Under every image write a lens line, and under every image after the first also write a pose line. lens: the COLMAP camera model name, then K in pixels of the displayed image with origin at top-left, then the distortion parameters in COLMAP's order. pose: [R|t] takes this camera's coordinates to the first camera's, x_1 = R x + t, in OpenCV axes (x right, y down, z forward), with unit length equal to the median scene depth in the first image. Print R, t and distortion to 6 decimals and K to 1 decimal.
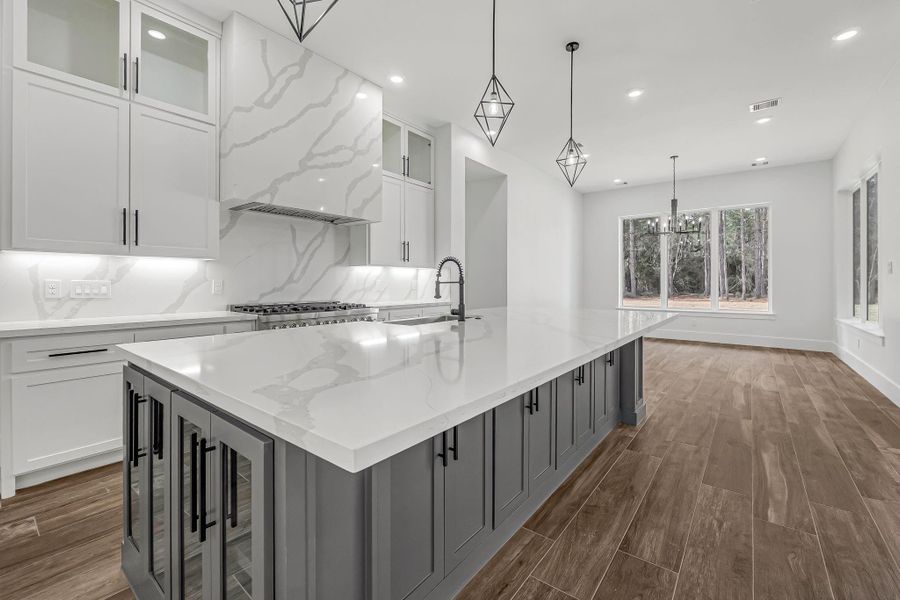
lens RADIAL K [[381.8, 0, 453.6], [0, 381.8, 282.5], [0, 0, 1]] dist [0.000266, 0.000241]
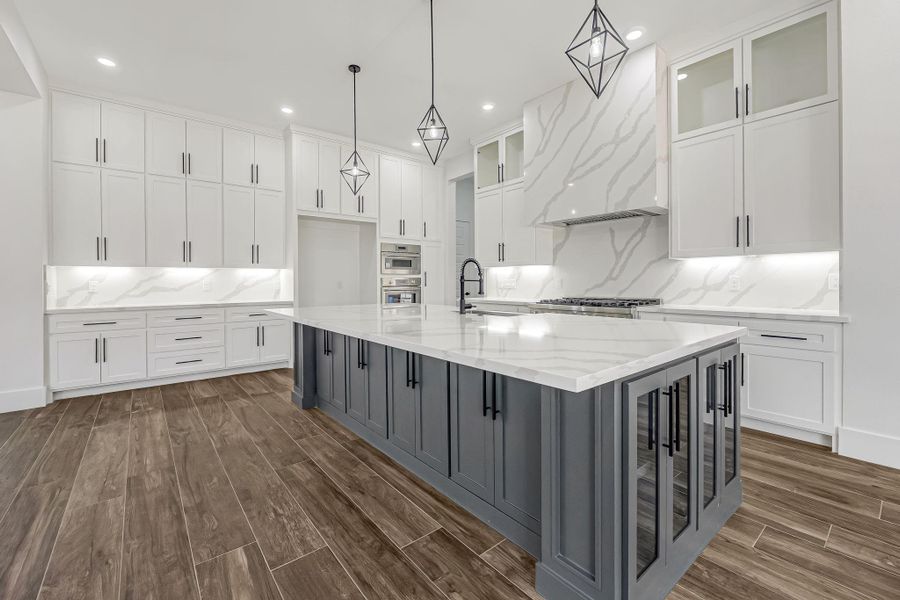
lens RADIAL K [[381.8, 0, 453.6], [0, 381.8, 282.5], [0, 0, 1]] dist [0.000266, 0.000241]
pose [[-0.217565, 0.004801, -0.976034, 1.128262], [0.006943, 0.999970, 0.003371, 0.001792], [0.976021, -0.006044, -0.217592, 1.195585]]
